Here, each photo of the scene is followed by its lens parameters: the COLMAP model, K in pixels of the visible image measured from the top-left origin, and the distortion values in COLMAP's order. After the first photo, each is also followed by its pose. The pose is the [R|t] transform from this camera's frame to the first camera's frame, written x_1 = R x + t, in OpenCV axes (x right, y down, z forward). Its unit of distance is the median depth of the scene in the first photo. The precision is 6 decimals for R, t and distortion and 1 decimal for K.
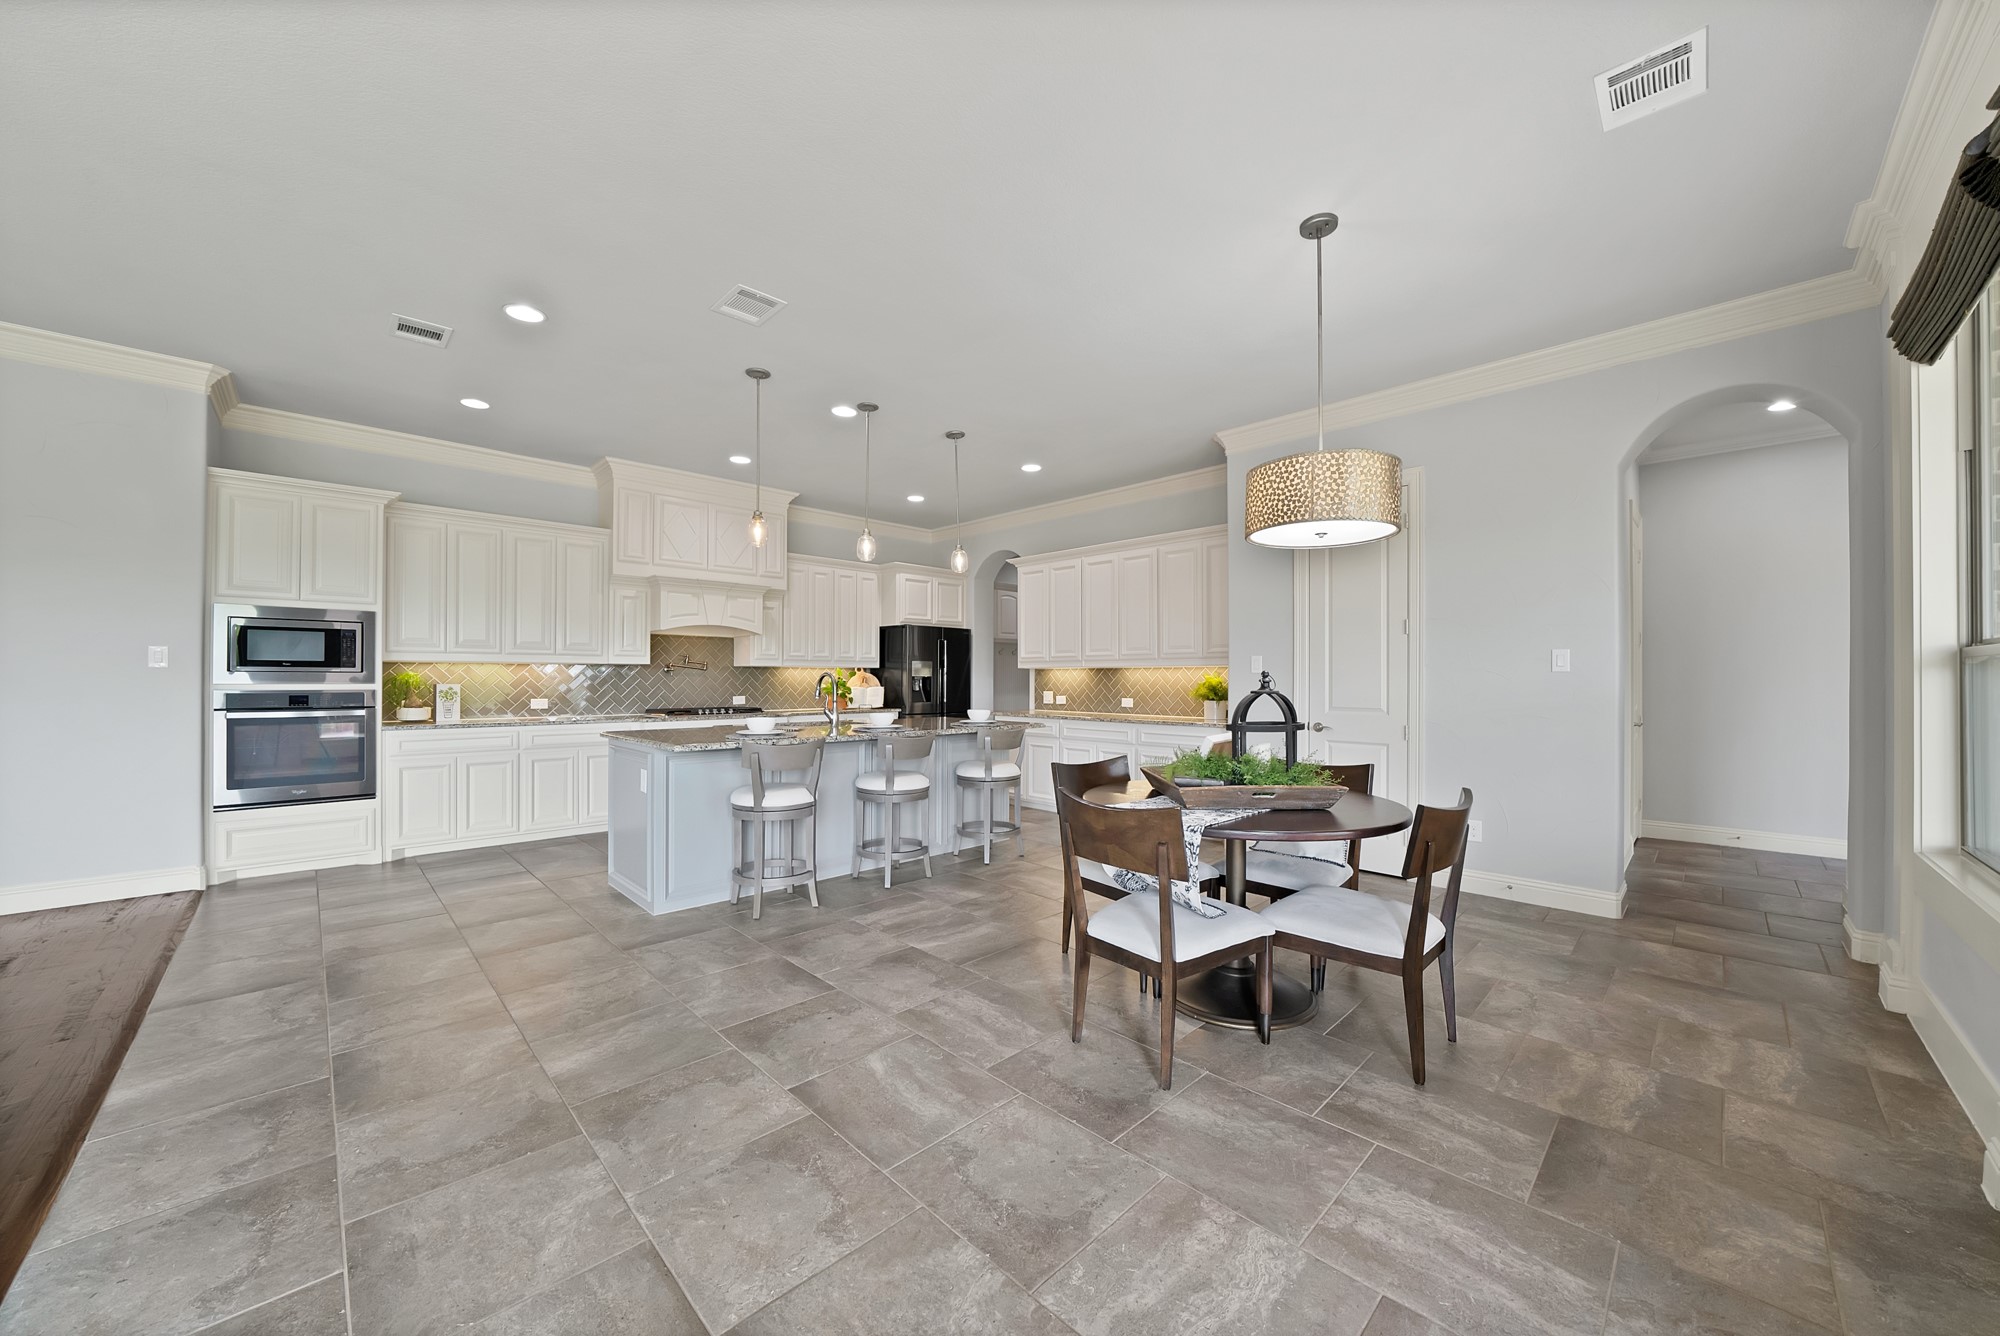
lens RADIAL K [[714.6, 0, 994.5], [0, 714.6, 675.3], [0, 0, 1]] dist [-0.019050, 0.000419]
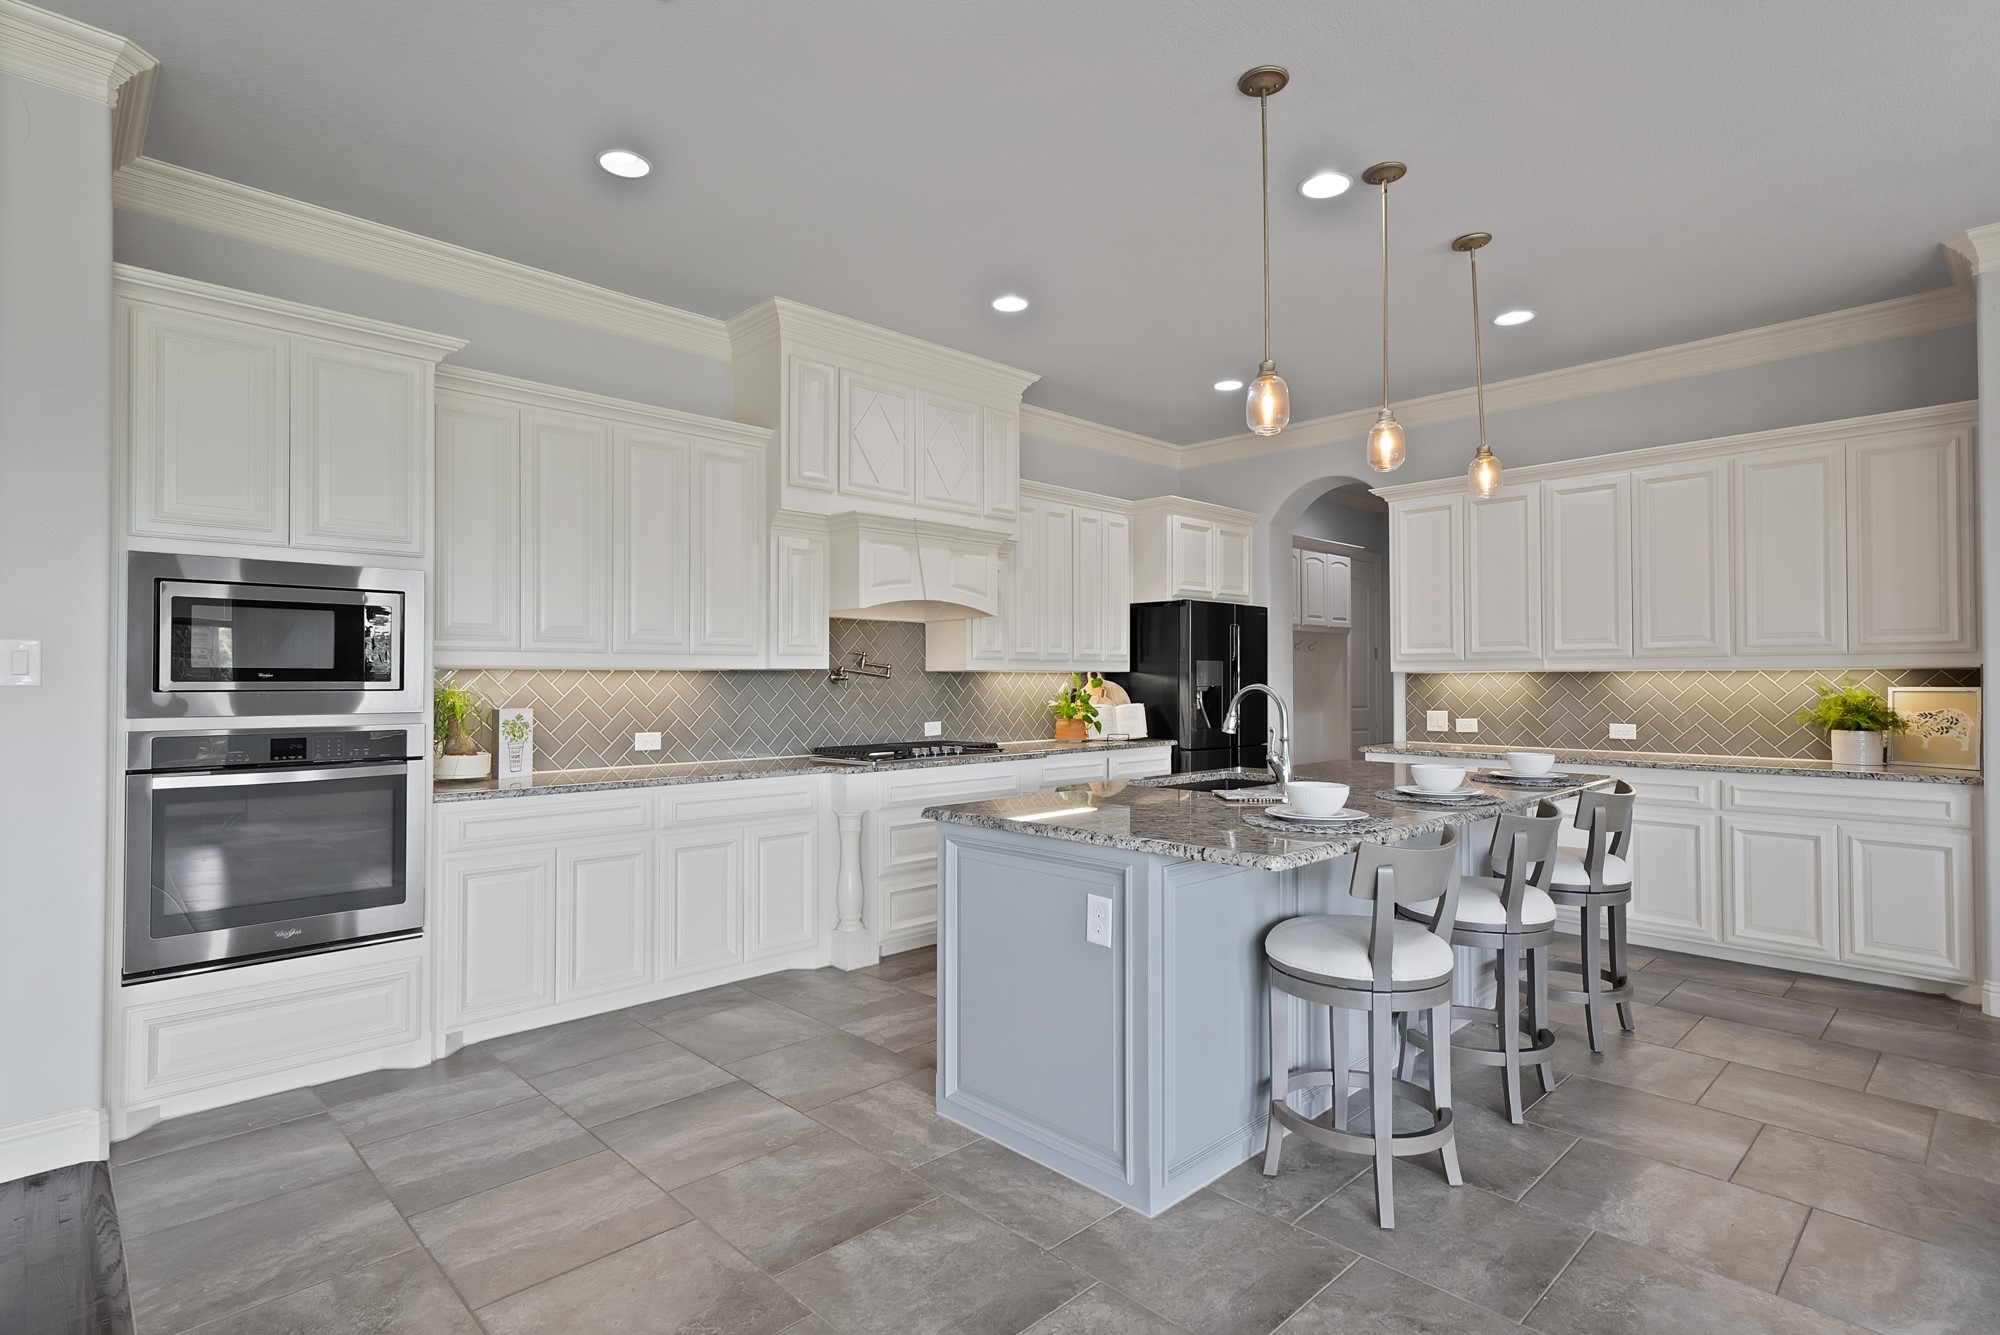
lens RADIAL K [[991.8, 0, 1000.0], [0, 991.8, 667.5], [0, 0, 1]] dist [0.012714, 0.001247]
pose [[0.999986, -0.004280, -0.003022, -0.353560], [0.004252, 0.999950, -0.009028, -0.009307], [0.003060, 0.009015, 0.999955, 0.214103]]
